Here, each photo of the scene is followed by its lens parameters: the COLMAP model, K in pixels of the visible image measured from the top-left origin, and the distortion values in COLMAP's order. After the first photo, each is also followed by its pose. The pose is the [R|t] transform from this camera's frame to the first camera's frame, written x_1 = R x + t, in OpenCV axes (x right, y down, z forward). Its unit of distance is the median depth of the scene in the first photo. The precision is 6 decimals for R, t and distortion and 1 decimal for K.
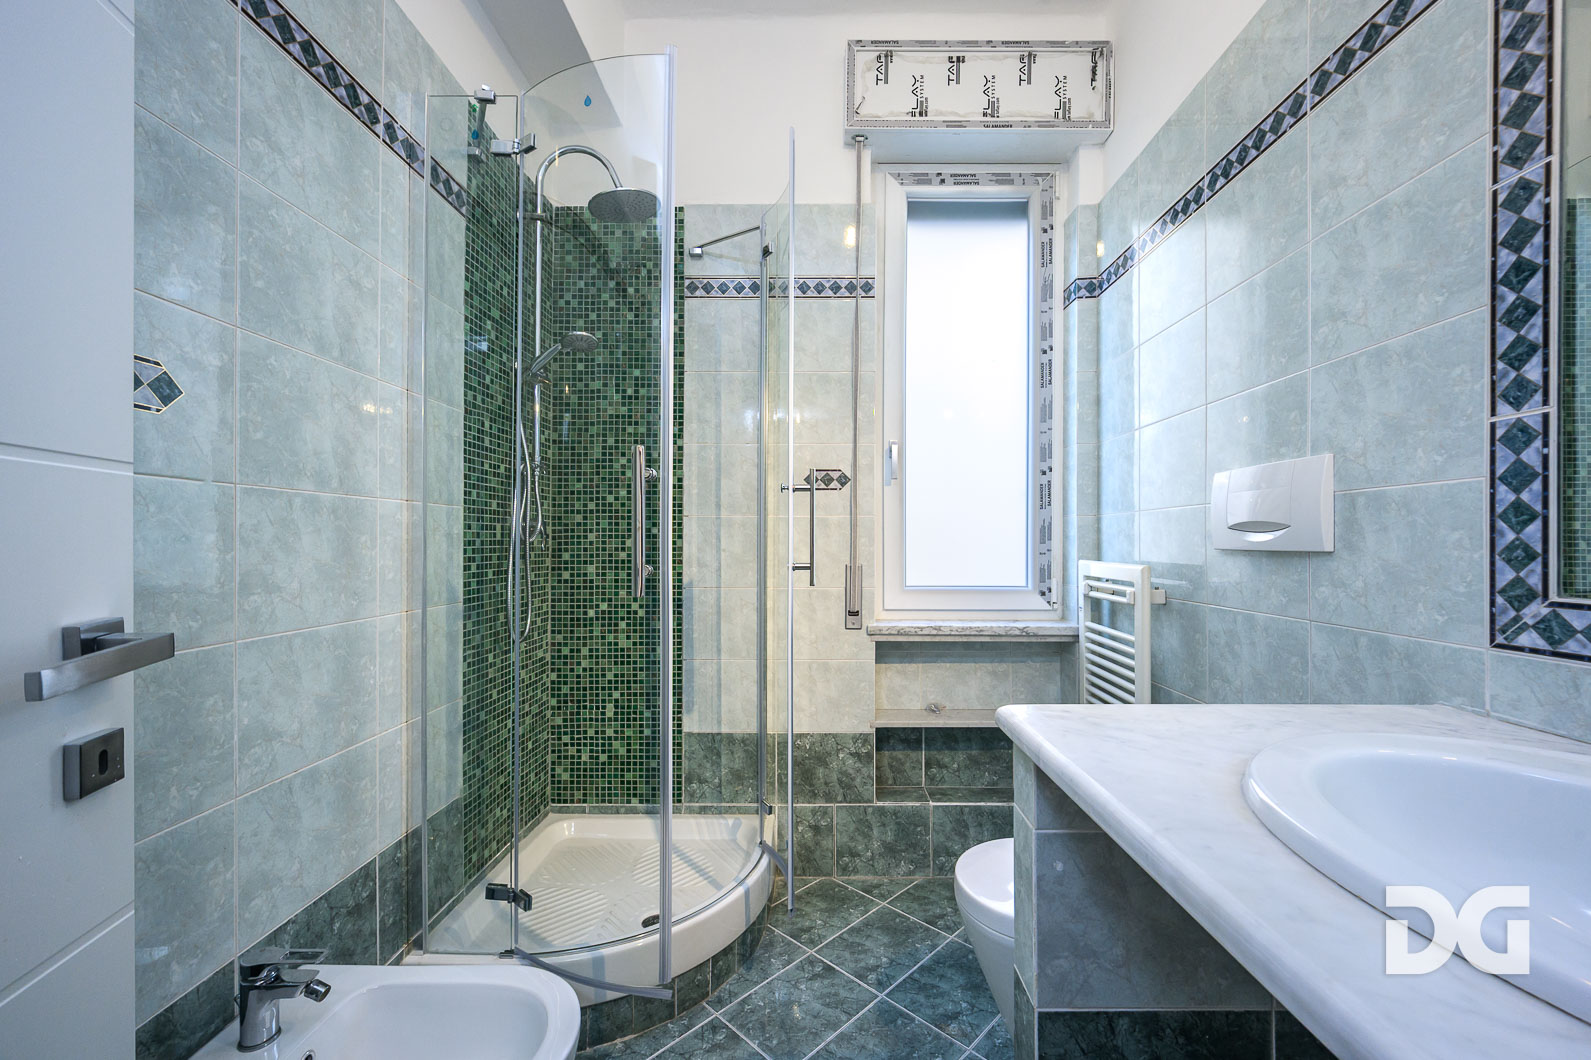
lens RADIAL K [[662.9, 0, 813.7], [0, 662.9, 541.5], [0, 0, 1]] dist [0.000426, 0.001209]
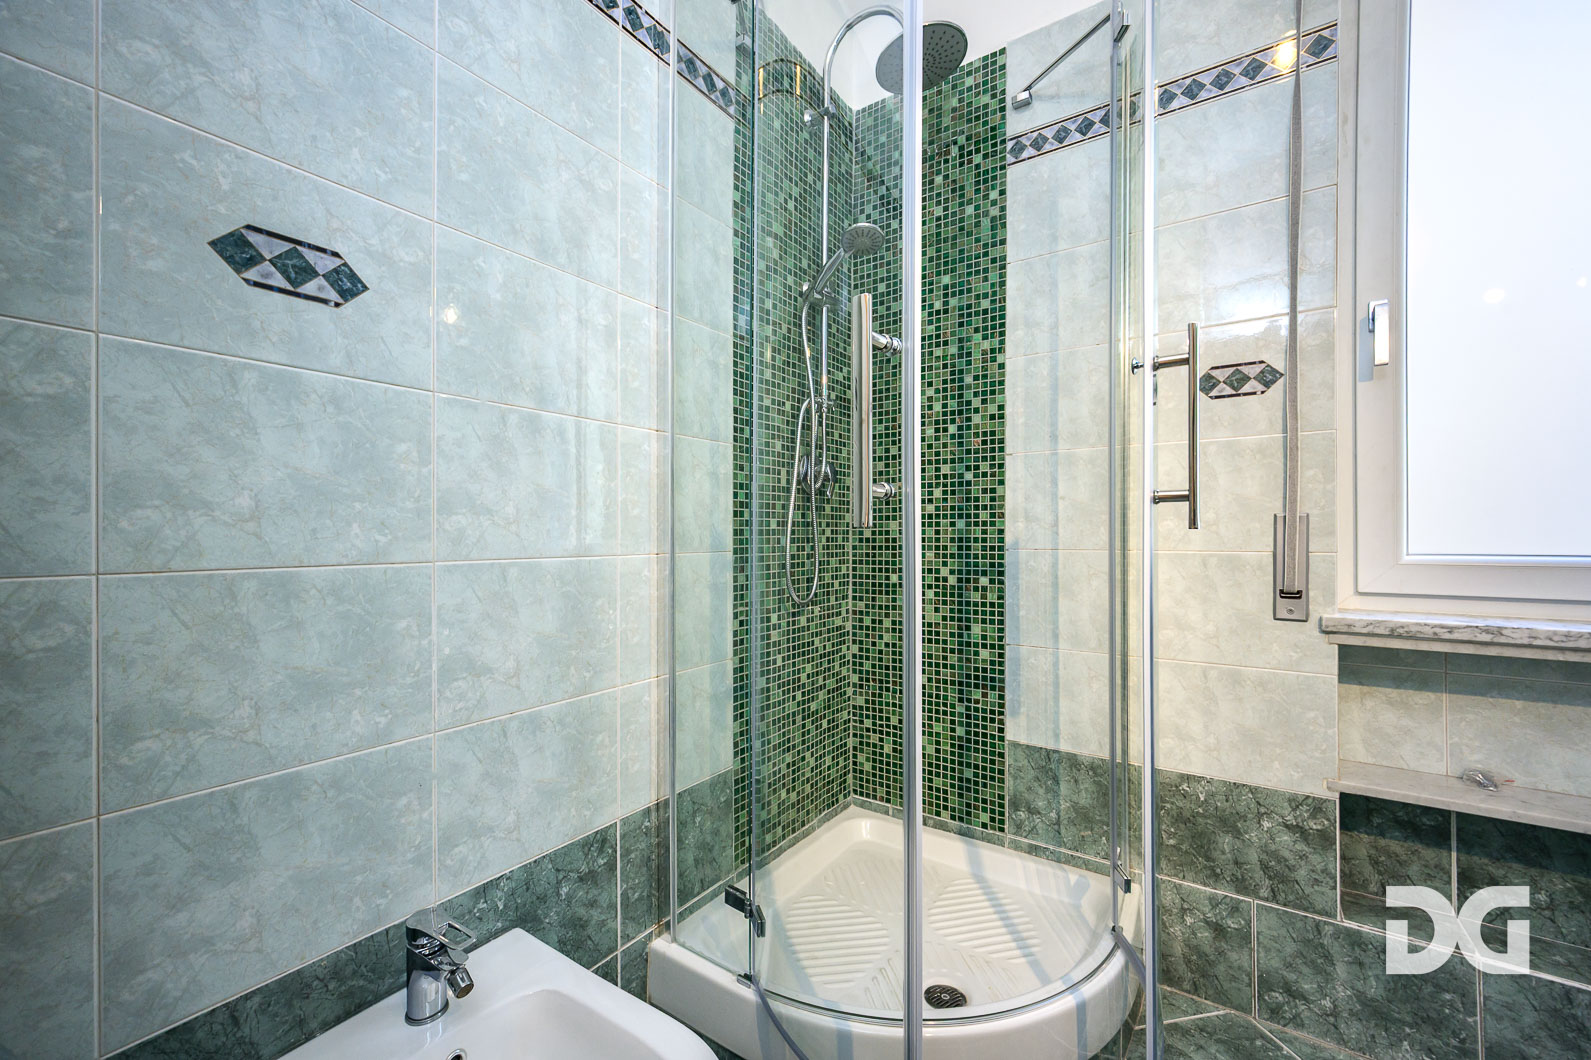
lens RADIAL K [[645.9, 0, 787.7], [0, 645.9, 534.1], [0, 0, 1]] dist [0.000990, 0.002443]
pose [[0.820188, -0.002758, -0.572087, 0.021409], [0.002967, 0.999995, -0.000568, 0.052513], [0.572086, -0.001231, 0.820193, 0.253371]]
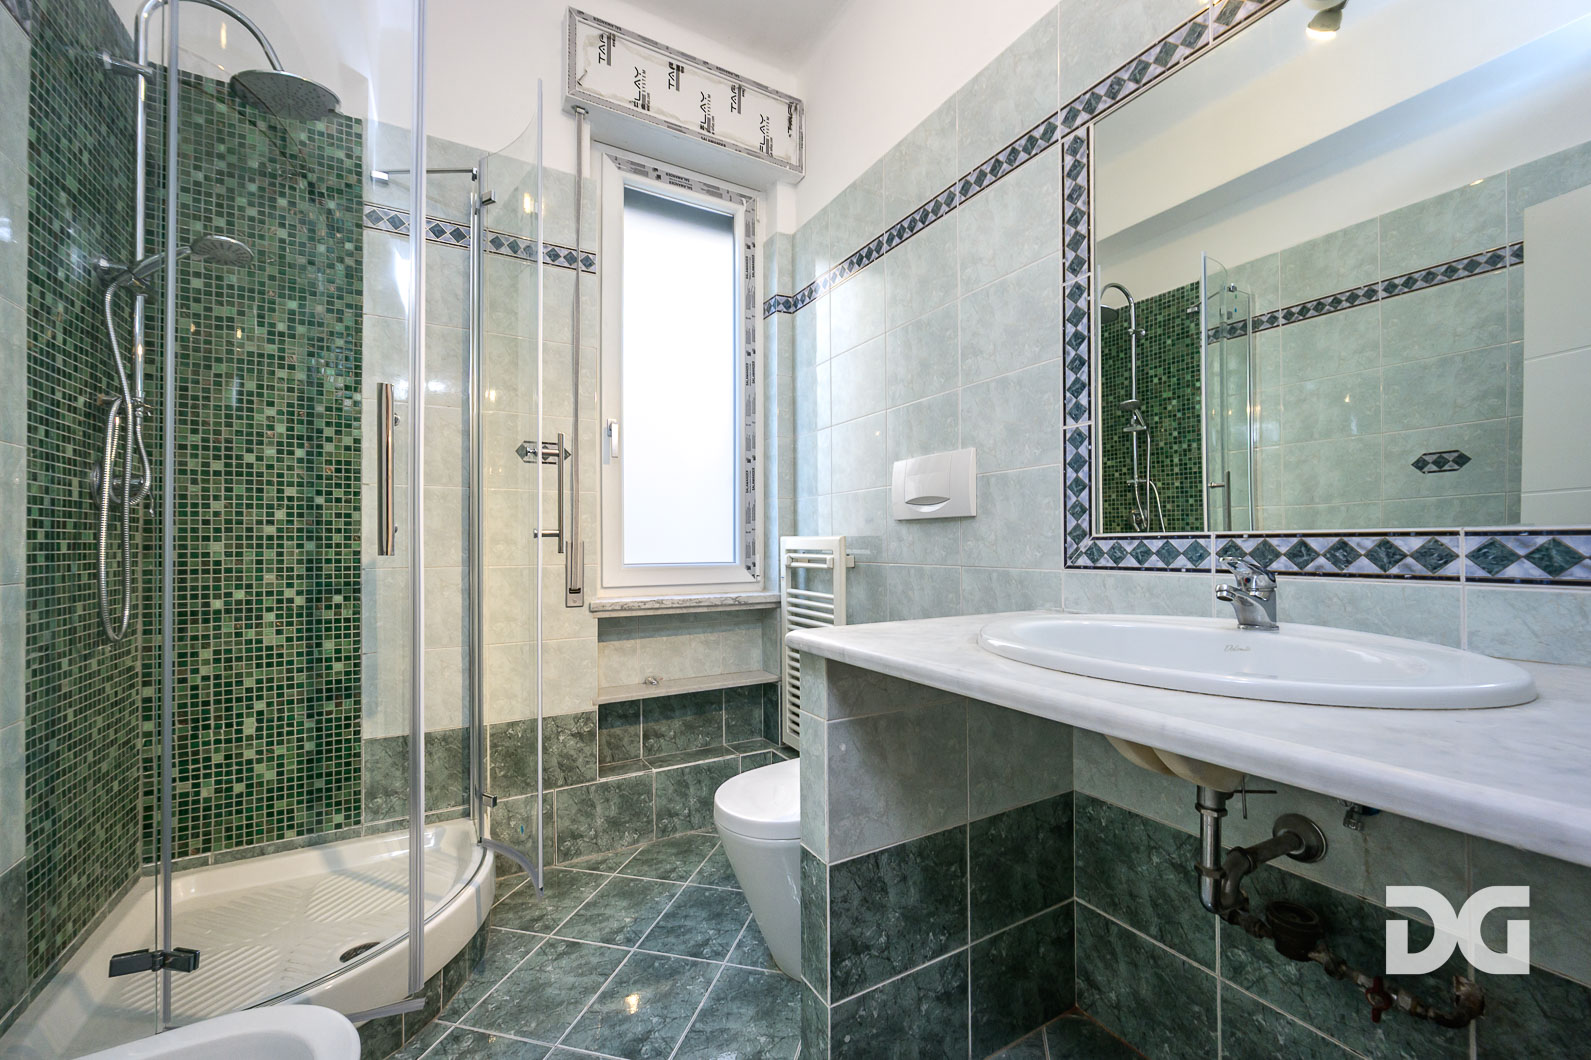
lens RADIAL K [[658.5, 0, 829.2], [0, 658.5, 541.7], [0, 0, 1]] dist [-0.000517, 0.000040]
pose [[0.853140, -0.001651, 0.521680, -0.127648], [0.004294, 0.999983, -0.003856, 0.041230], [-0.521665, 0.005530, 0.853133, -0.028100]]
